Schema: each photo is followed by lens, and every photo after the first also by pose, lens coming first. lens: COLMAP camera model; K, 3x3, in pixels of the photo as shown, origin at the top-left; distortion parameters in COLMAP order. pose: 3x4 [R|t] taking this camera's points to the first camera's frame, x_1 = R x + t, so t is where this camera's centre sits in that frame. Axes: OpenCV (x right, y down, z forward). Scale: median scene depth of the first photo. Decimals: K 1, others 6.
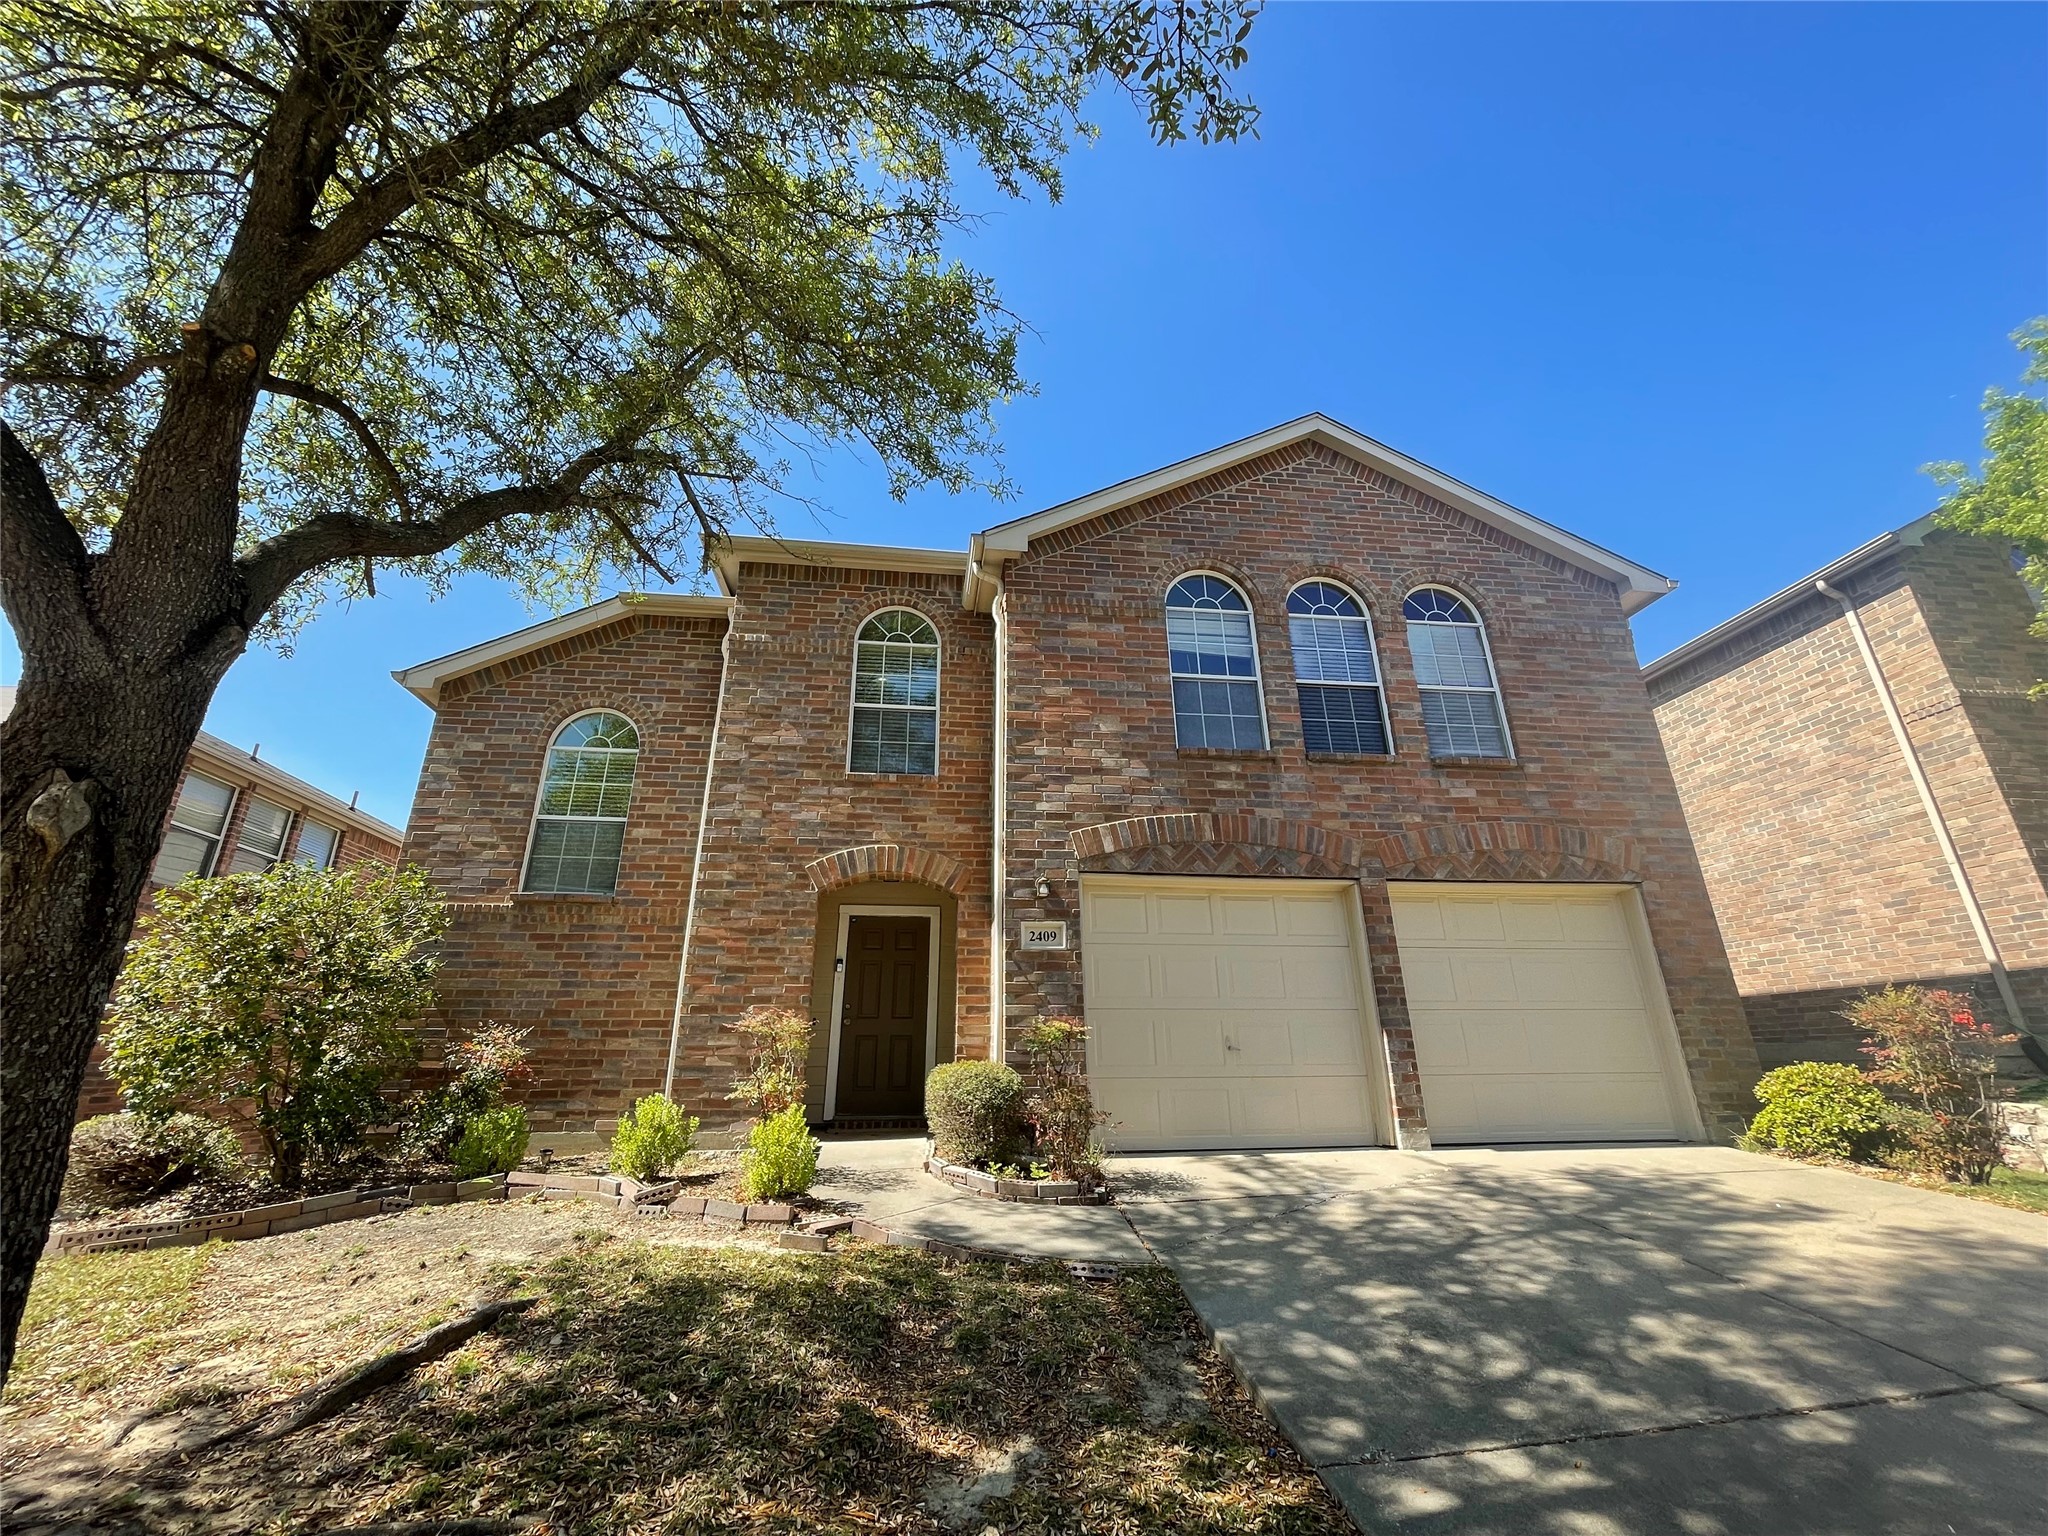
lens RADIAL K [[827.3, 0, 1014.8], [0, 827.3, 767.1], [0, 0, 1]] dist [-0.000950, -0.000021]
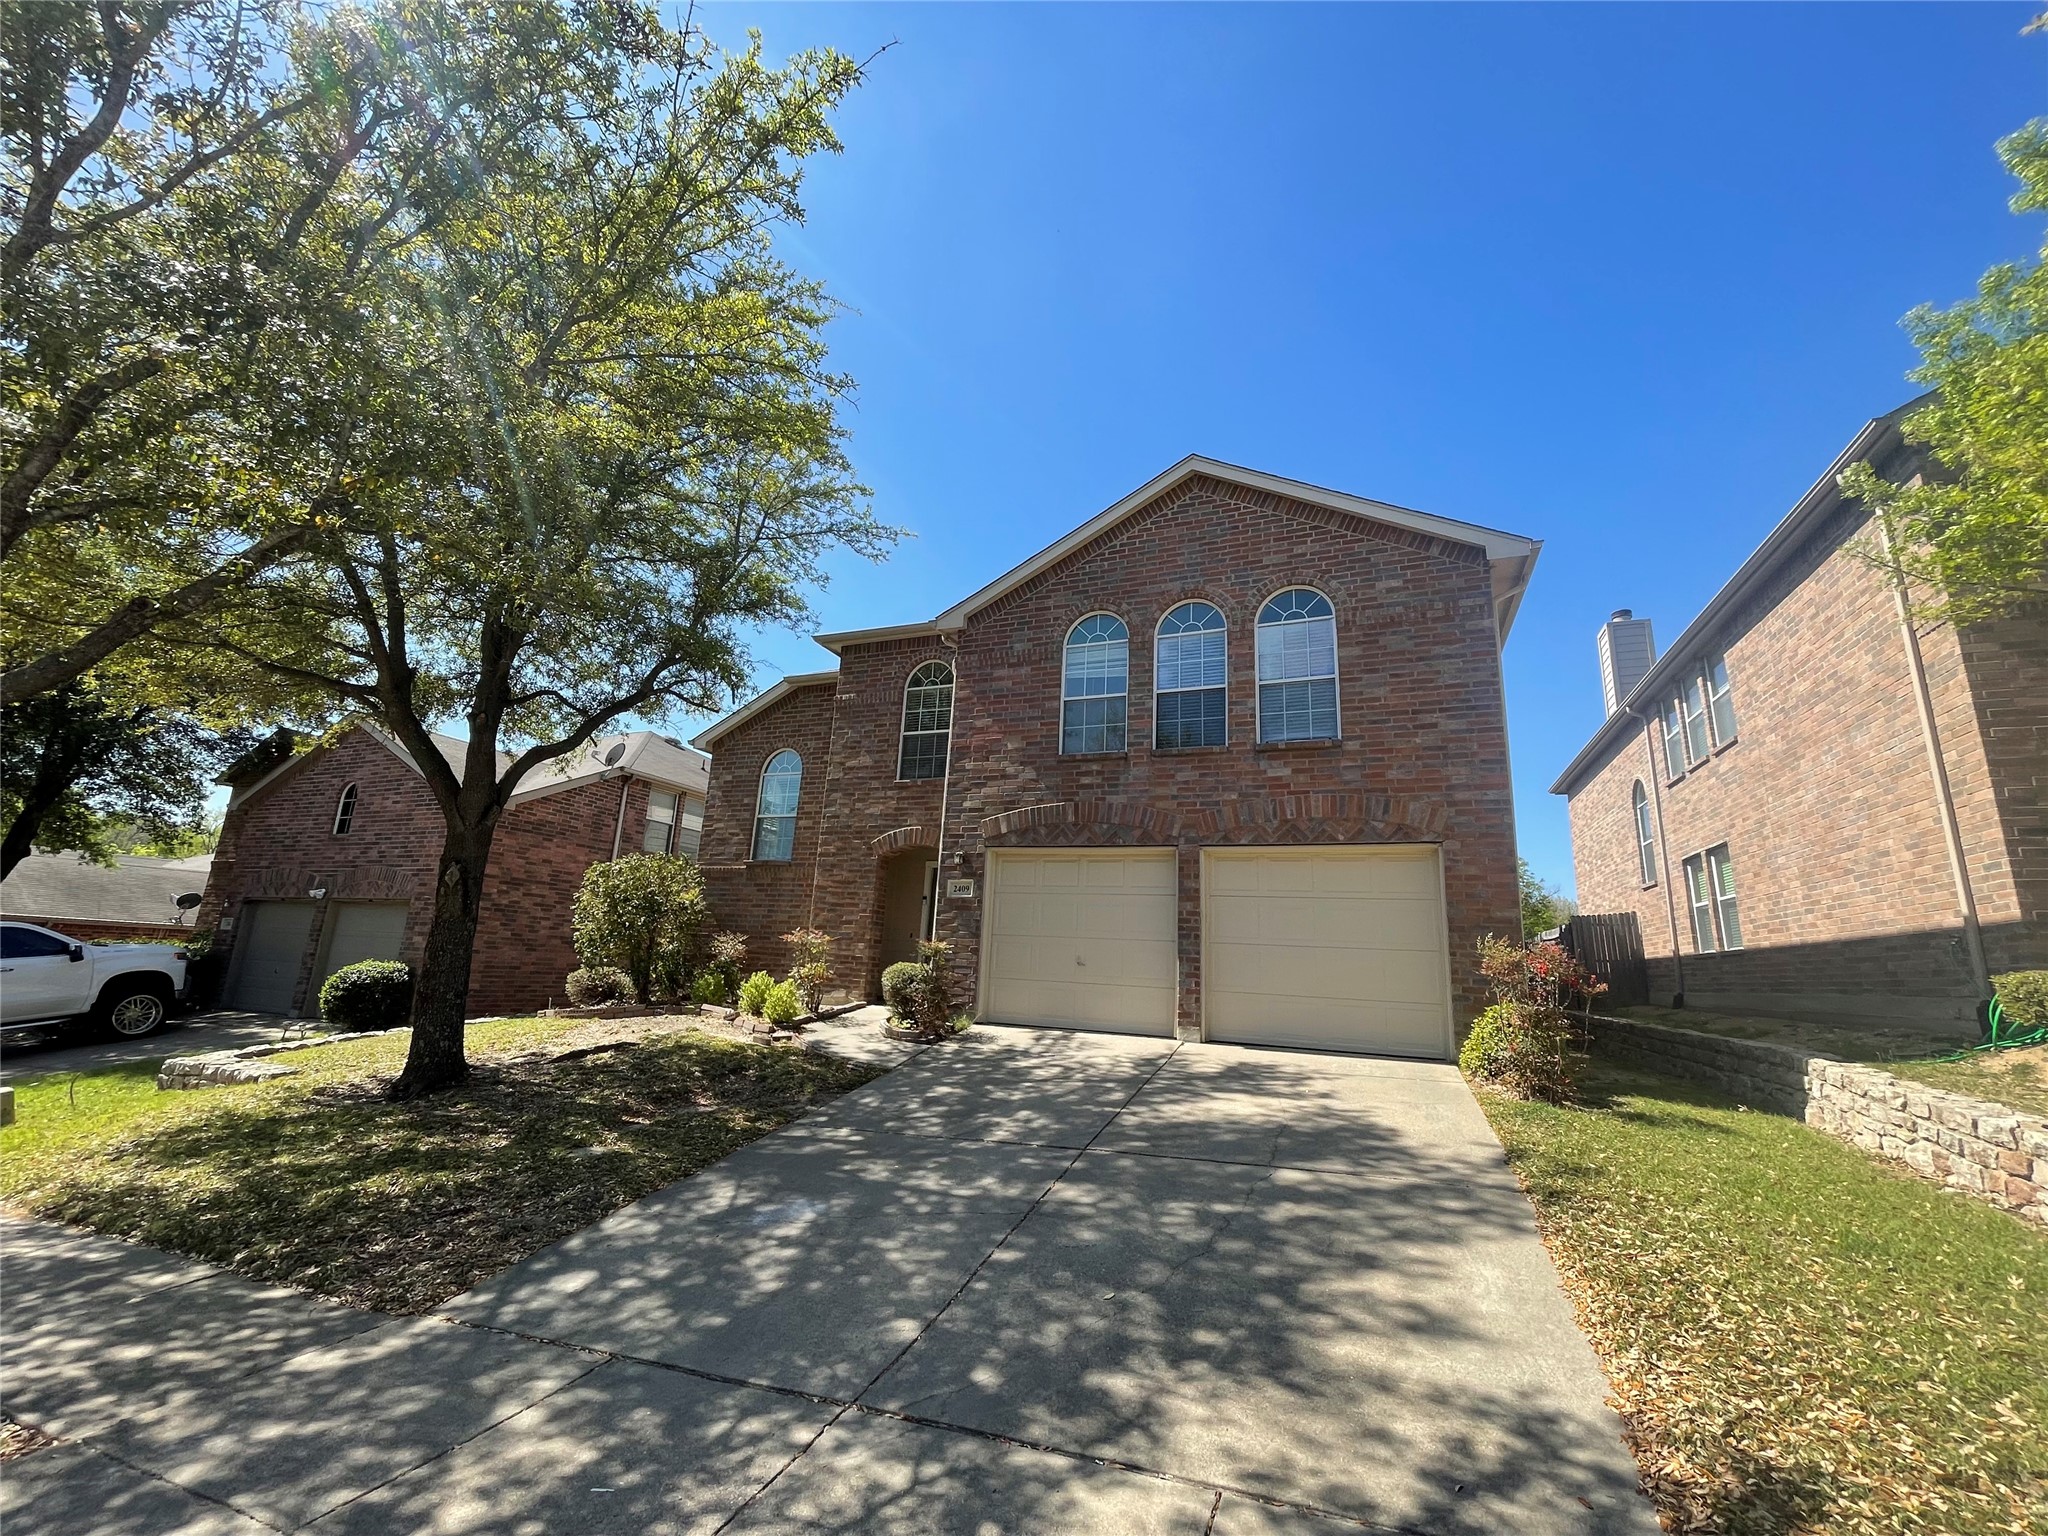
lens RADIAL K [[827.3, 0, 1014.8], [0, 827.3, 767.1], [0, 0, 1]] dist [-0.000950, -0.000021]
pose [[0.866933, -0.067220, -0.493871, 0.826388], [0.118120, 0.990345, 0.072552, -0.114099], [0.484226, -0.121233, 0.866503, -0.256755]]
